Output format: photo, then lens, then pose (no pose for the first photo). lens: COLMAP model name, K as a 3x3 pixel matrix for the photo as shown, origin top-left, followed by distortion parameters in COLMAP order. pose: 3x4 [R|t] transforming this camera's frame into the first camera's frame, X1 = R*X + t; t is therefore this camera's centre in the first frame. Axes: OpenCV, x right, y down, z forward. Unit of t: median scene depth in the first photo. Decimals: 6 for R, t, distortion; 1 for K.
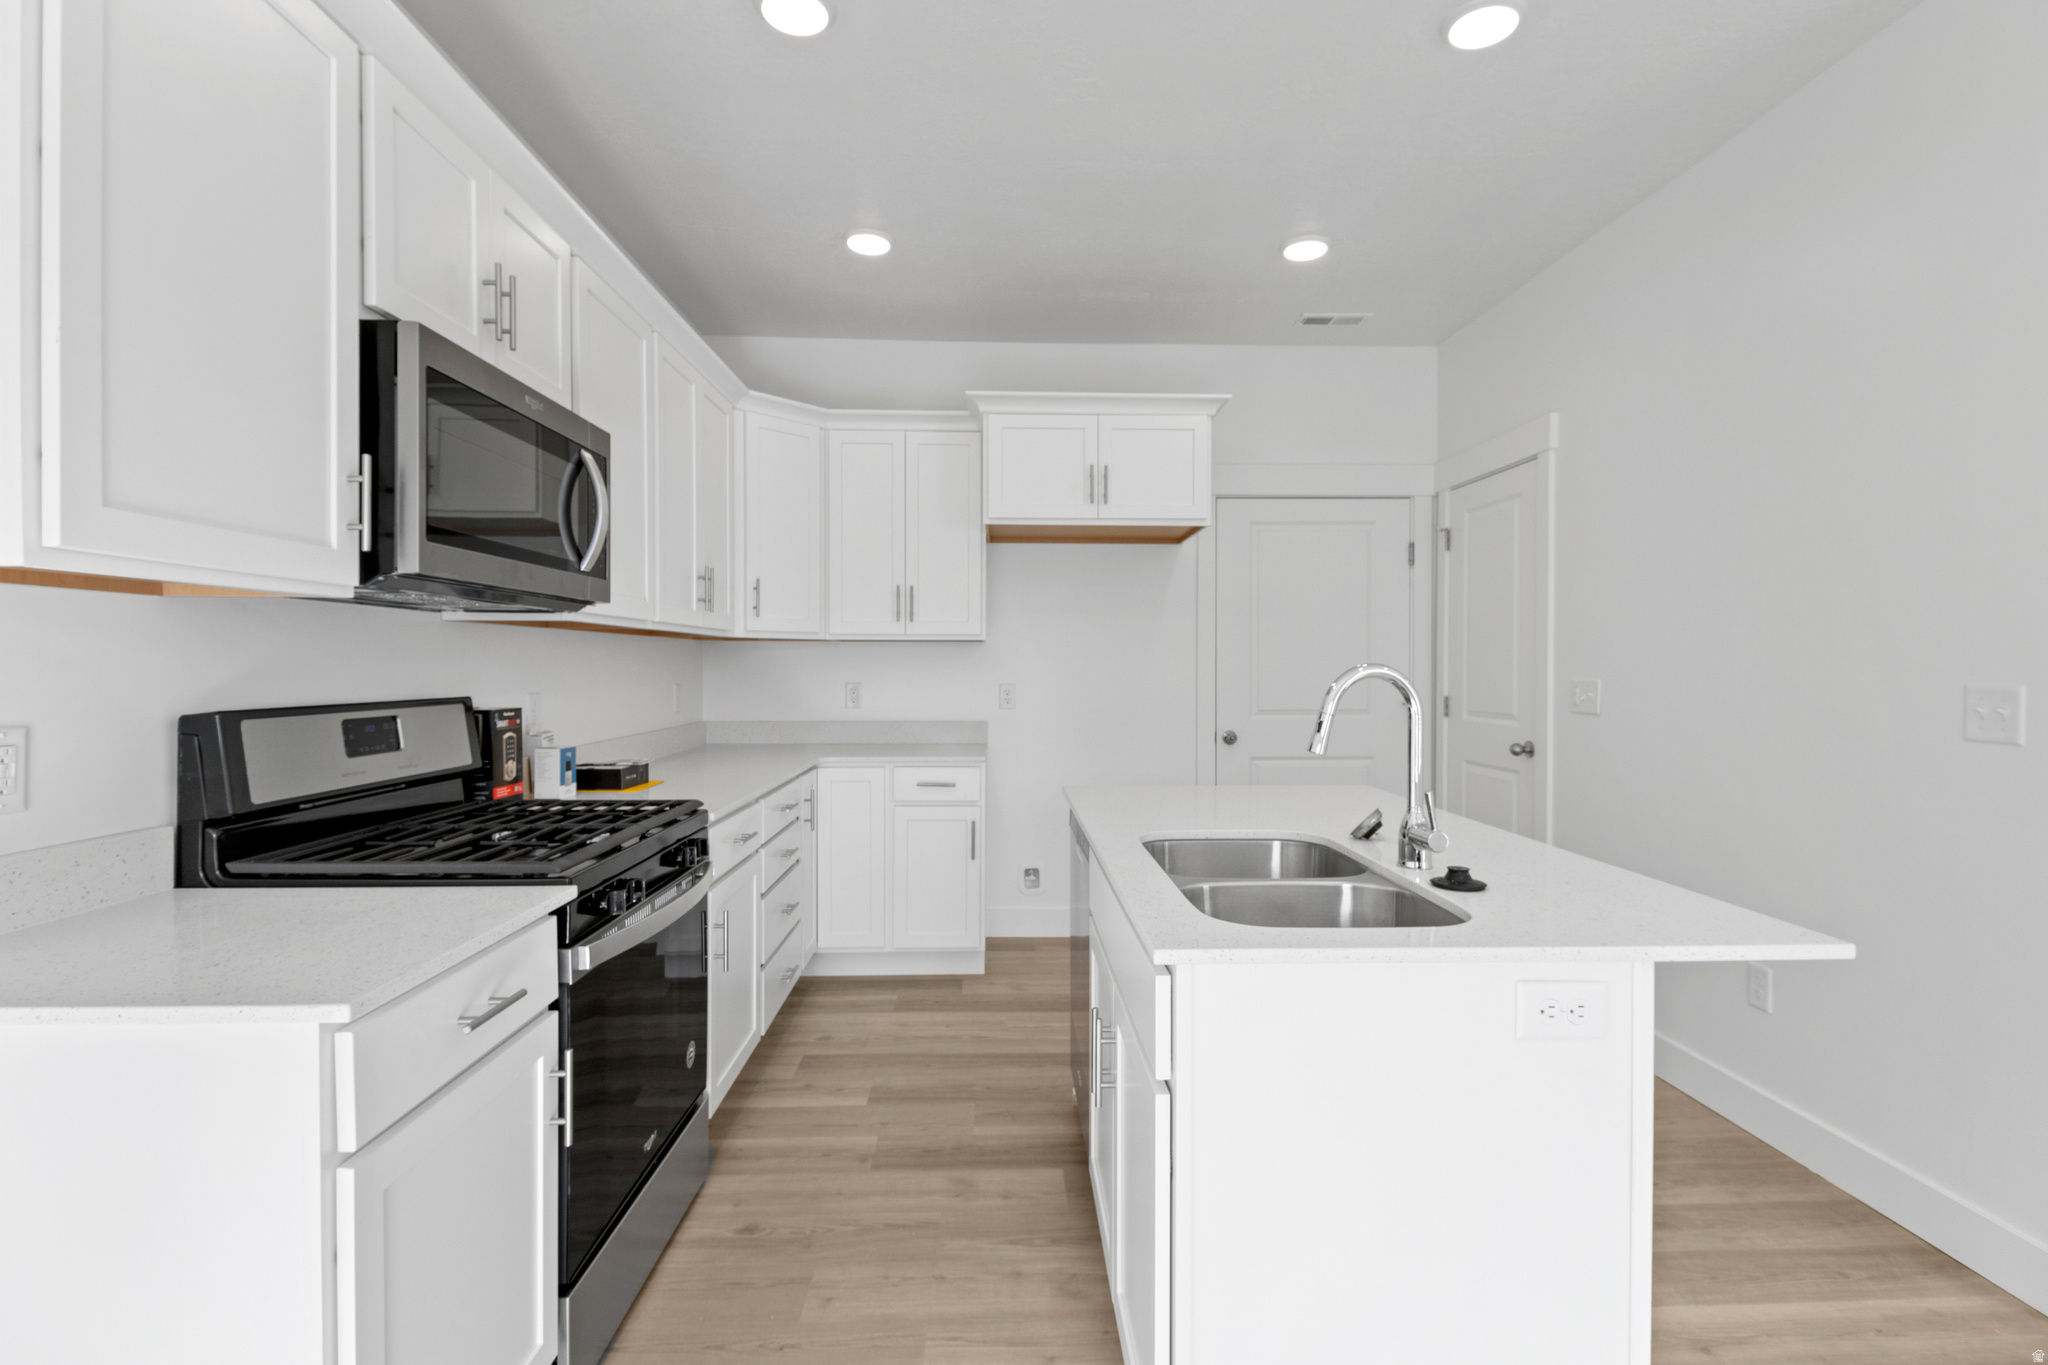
lens RADIAL K [[937.0, 0, 1026.1], [0, 937.0, 685.2], [0, 0, 1]] dist [0.018736, 0.000004]
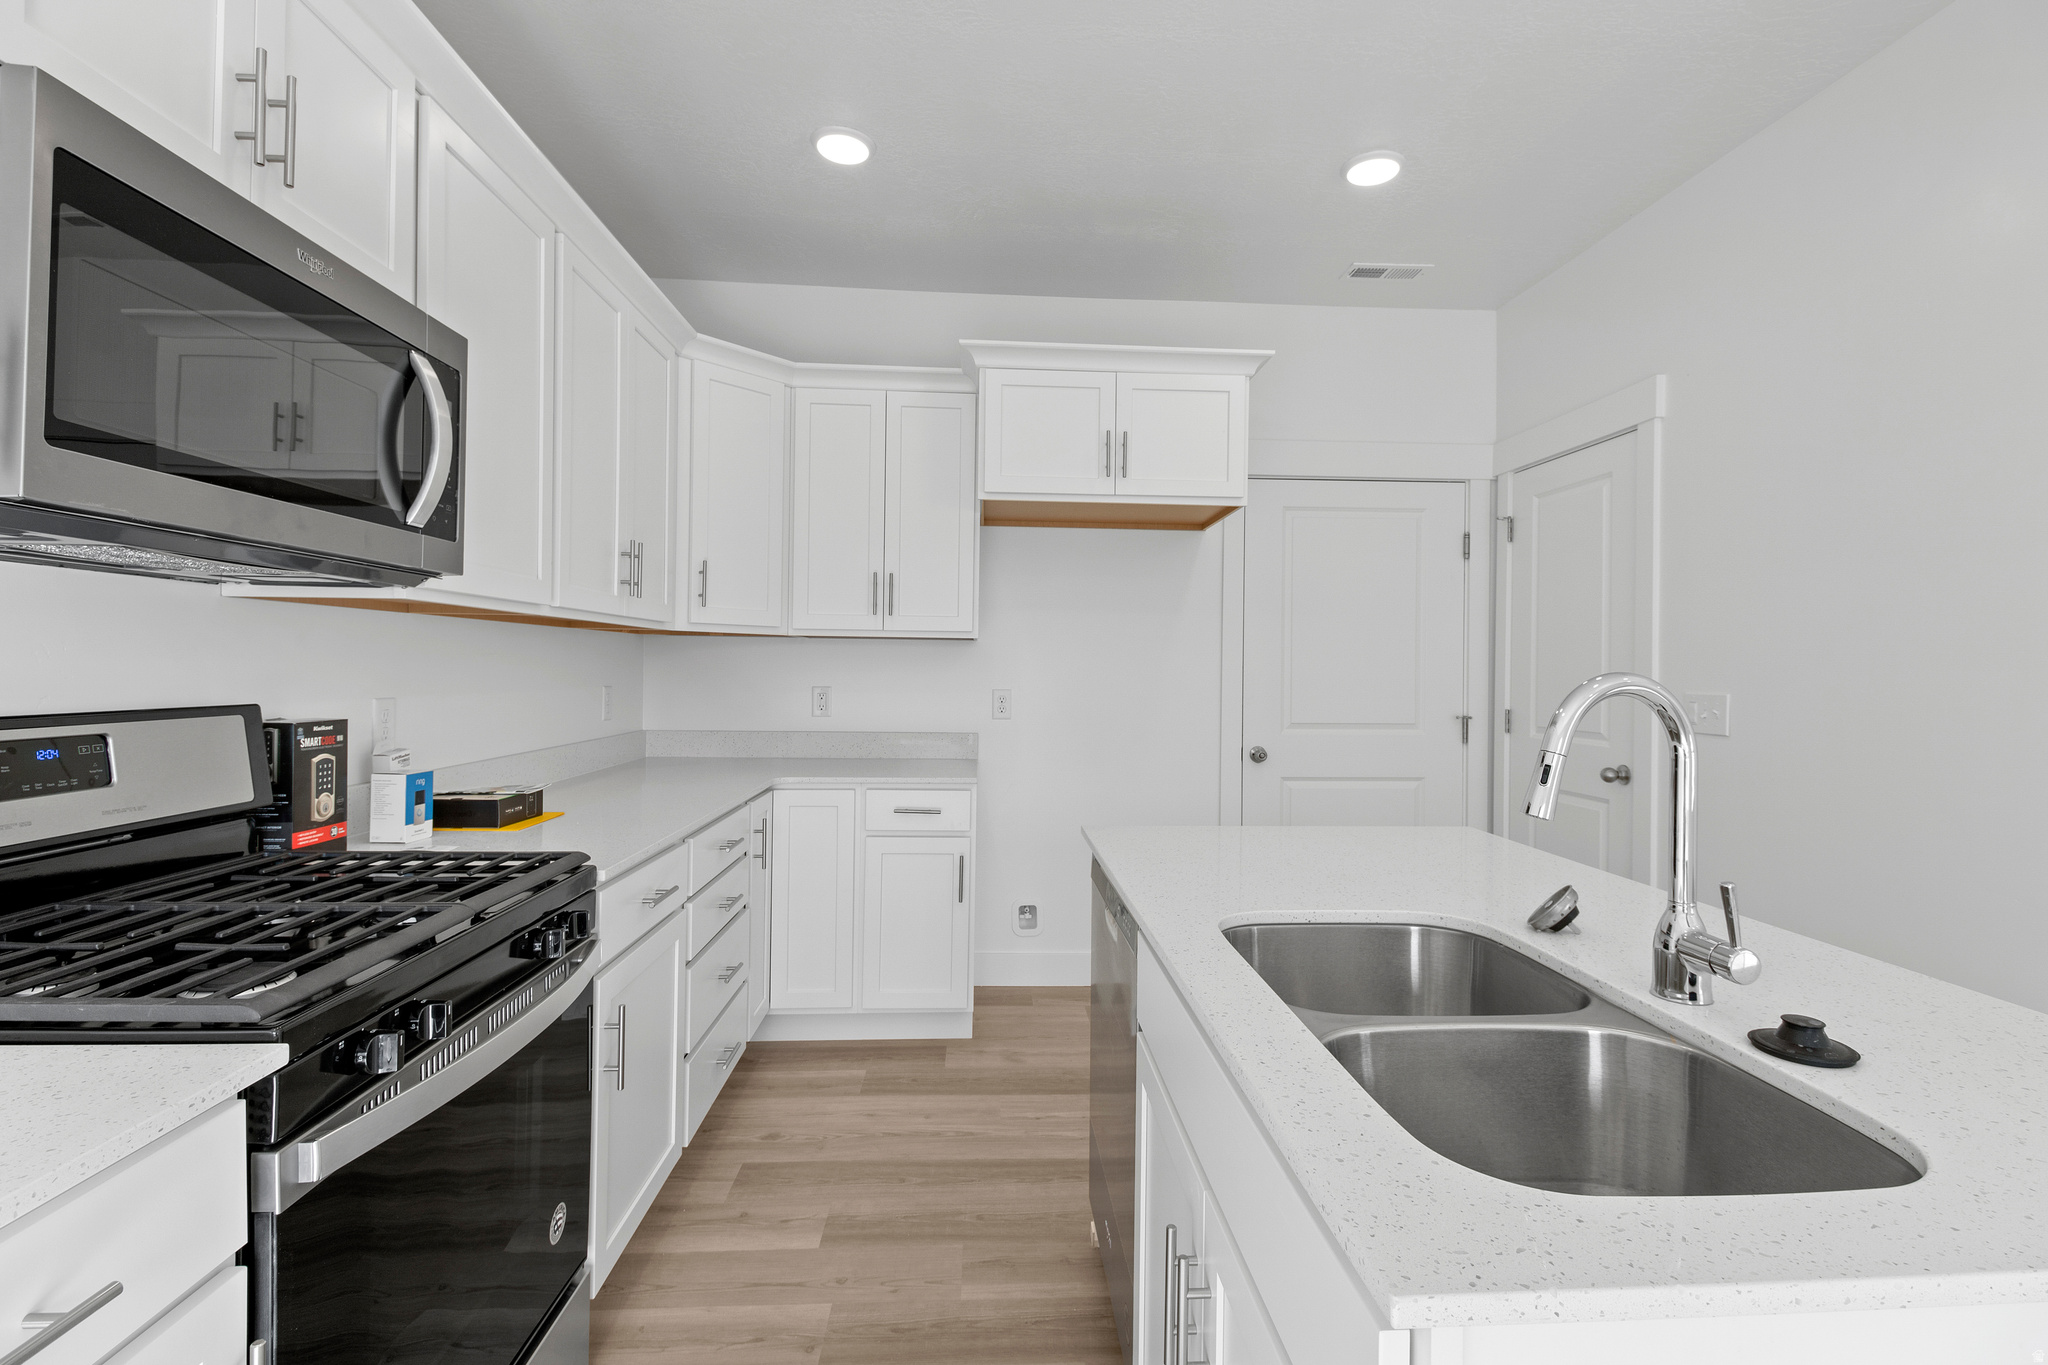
lens RADIAL K [[937.0, 0, 1034.5], [0, 937.0, 662.2], [0, 0, 1]] dist [0.018736, 0.000004]
pose [[0.999553, 0.011224, 0.027698, -0.019864], [-0.010454, 0.999560, -0.027773, -0.004215], [-0.027998, 0.027471, 0.999230, 0.195451]]
